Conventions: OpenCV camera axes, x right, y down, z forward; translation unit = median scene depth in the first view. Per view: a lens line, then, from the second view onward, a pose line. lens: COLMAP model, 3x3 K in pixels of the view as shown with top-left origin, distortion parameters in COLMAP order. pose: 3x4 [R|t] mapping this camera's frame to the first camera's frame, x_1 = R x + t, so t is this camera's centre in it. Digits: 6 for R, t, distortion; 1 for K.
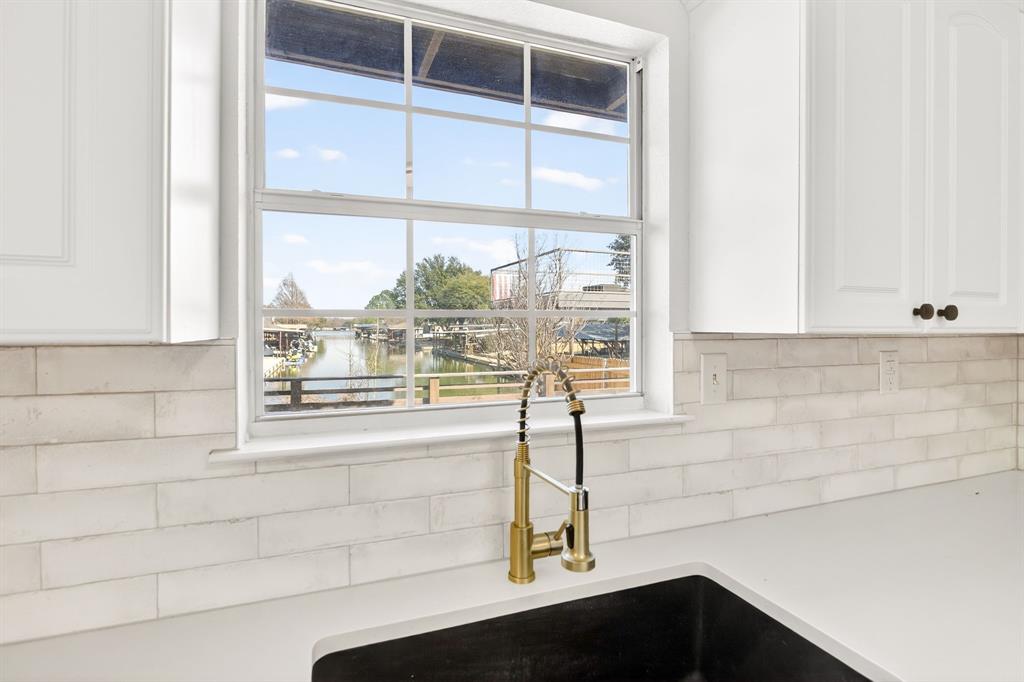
lens RADIAL K [[504.7, 0, 507.8], [0, 504.7, 335.7], [0, 0, 1]] dist [-0.008443, -0.000446]
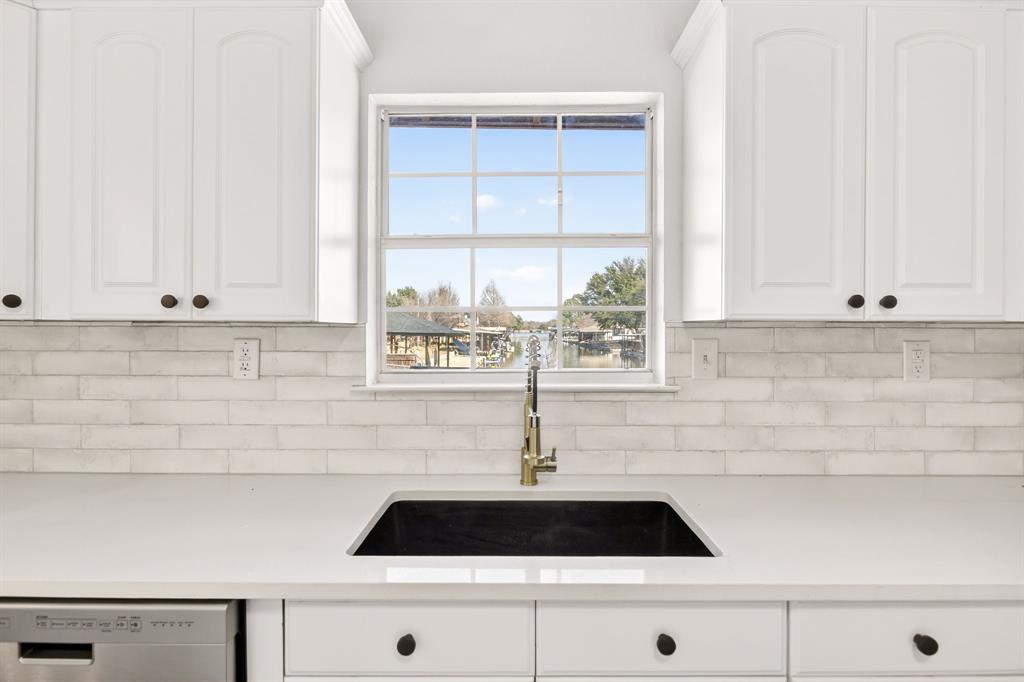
lens RADIAL K [[494.9, 0, 512.0], [0, 494.9, 341.0], [0, 0, 1]] dist [-0.004559, -0.000354]
pose [[0.933102, 0.009613, -0.359483, 0.367416], [-0.007479, 0.999945, 0.007328, 0.032150], [0.359534, -0.004149, 0.933123, -0.287479]]
